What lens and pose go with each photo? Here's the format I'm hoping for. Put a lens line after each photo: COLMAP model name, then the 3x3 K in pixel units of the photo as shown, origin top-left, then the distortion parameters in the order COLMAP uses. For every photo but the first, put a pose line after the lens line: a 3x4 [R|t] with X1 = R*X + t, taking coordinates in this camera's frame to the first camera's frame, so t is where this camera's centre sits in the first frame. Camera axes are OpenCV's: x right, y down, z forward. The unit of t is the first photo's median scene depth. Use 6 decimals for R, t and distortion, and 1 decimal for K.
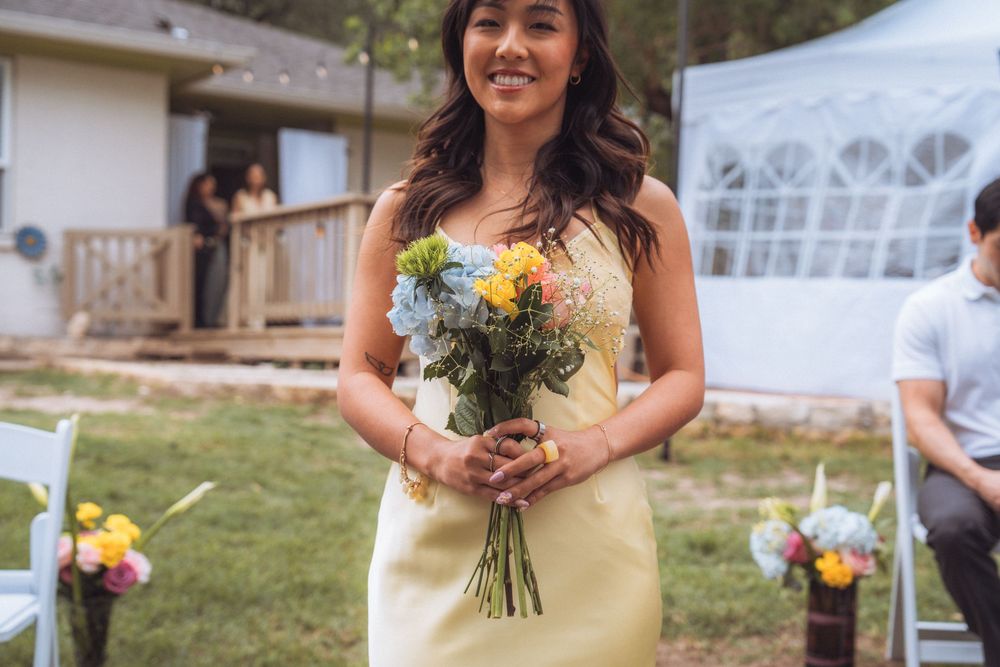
lens RADIAL K [[1445.7, 0, 499.8], [0, 1445.7, 334.9], [0, 0, 1]] dist [-0.000918, 0.000000]
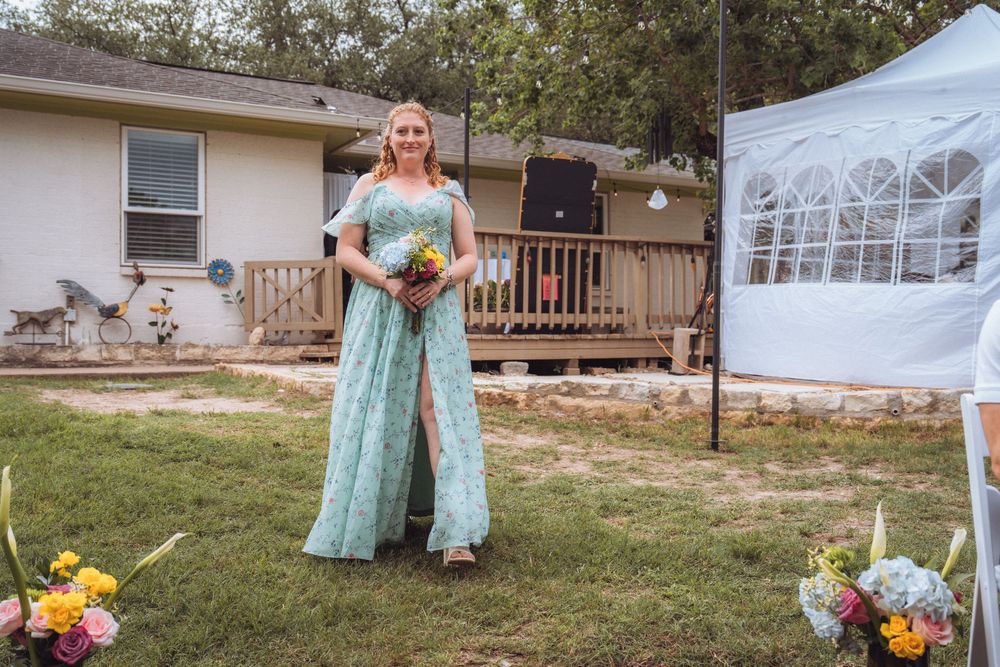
lens RADIAL K [[1028.5, 0, 500.1], [0, 1028.5, 332.3], [0, 0, 1]] dist [-0.037587, 0.000000]
pose [[0.994664, -0.024587, -0.100196, 0.029372], [0.024766, 0.999693, 0.000546, -0.008133], [0.100152, -0.003025, 0.994968, 0.179144]]
